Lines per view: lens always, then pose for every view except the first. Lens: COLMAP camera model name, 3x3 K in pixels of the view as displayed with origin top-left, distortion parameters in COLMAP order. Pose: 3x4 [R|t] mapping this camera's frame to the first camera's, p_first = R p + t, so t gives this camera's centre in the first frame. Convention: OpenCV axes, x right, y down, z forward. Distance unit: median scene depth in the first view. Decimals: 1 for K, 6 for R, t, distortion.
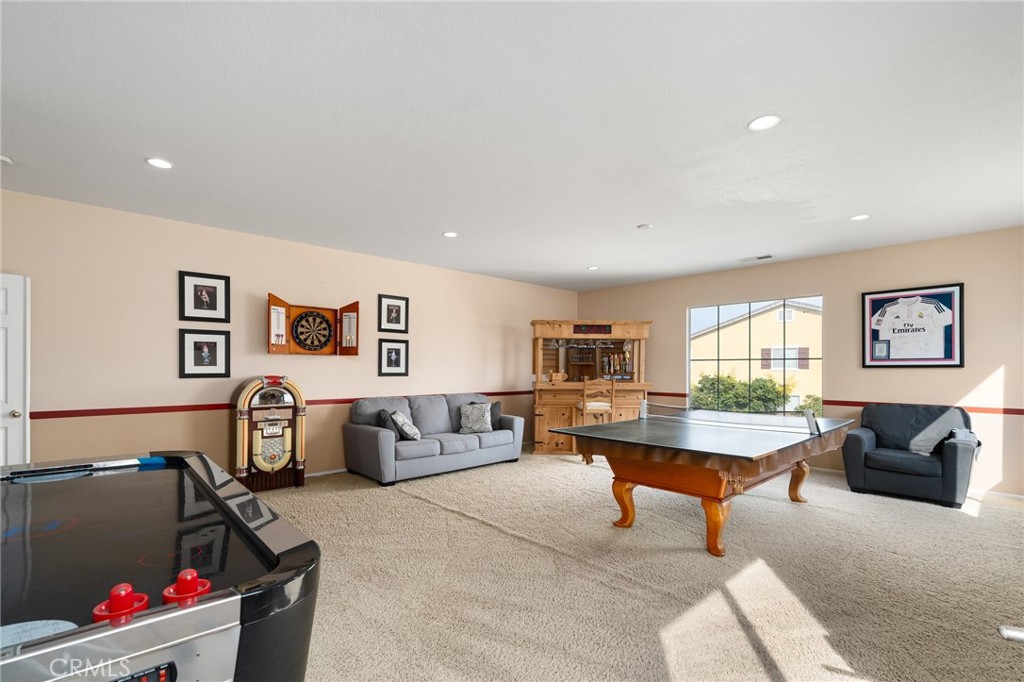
lens RADIAL K [[458.8, 0, 503.0], [0, 458.8, 367.1], [0, 0, 1]] dist [-0.002016, -0.000102]
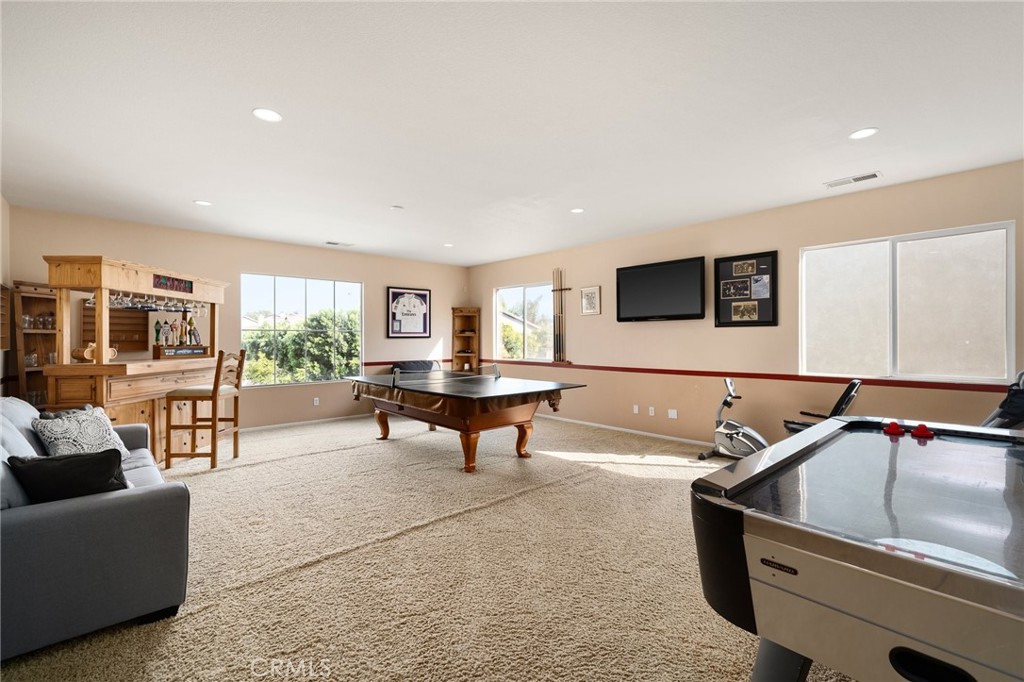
lens RADIAL K [[445.8, 0, 502.4], [0, 445.8, 337.4], [0, 0, 1]] dist [0.012440, 0.000227]
pose [[0.007586, -0.000968, 0.999971, -0.637290], [0.001253, 0.999999, 0.000958, -0.001619], [-0.999970, 0.001246, 0.007588, 0.640222]]
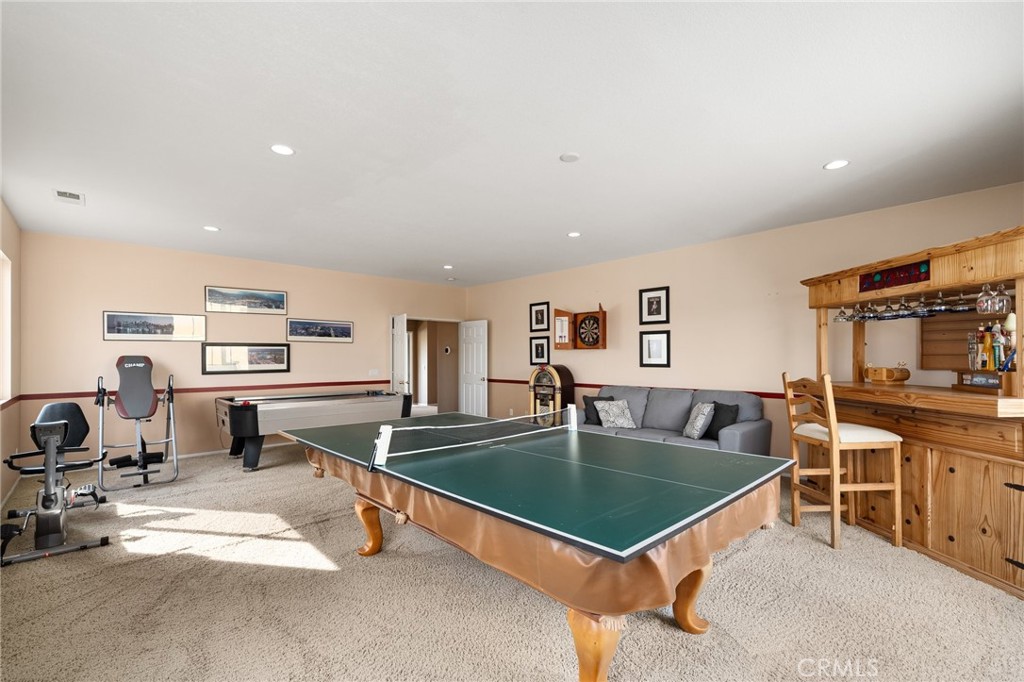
lens RADIAL K [[445.8, 0, 517.2], [0, 445.8, 352.0], [0, 0, 1]] dist [0.012440, 0.000227]
pose [[0.021641, -0.018003, -0.999604, 0.851179], [0.003098, 0.999834, -0.017940, 0.003197], [0.999761, -0.002709, 0.021693, 0.780310]]
